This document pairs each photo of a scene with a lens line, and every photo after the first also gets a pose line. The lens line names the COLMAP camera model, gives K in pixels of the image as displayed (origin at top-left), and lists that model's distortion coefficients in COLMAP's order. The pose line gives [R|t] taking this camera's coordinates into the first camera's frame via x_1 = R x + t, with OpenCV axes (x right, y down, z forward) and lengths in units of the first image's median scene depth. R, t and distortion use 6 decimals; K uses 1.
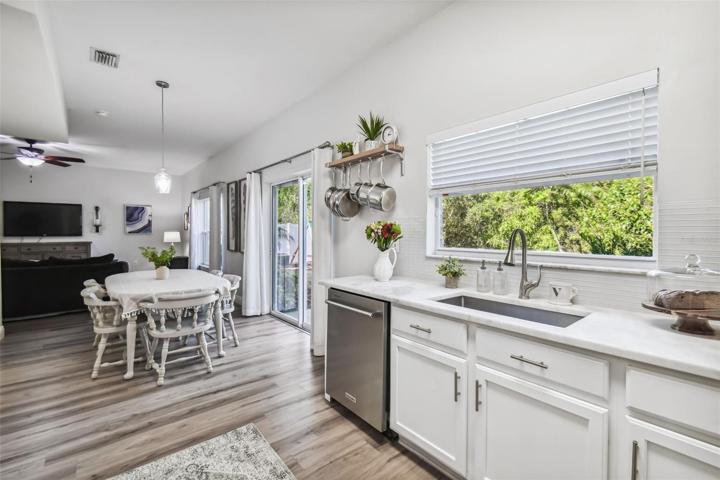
lens RADIAL K [[320.9, 0, 359.9], [0, 320.9, 234.0], [0, 0, 1]] dist [0.000803, -0.000020]
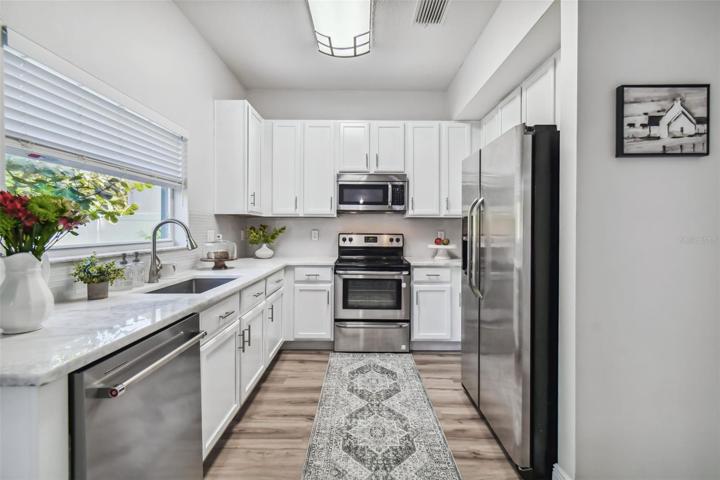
lens RADIAL K [[320.9, 0, 359.9], [0, 320.9, 234.0], [0, 0, 1]] dist [0.000803, -0.000020]
pose [[-0.768863, -0.010067, 0.639335, -0.679060], [0.002245, 0.999827, 0.018444, 0.014968], [-0.639410, 0.015617, -0.768707, 1.296575]]
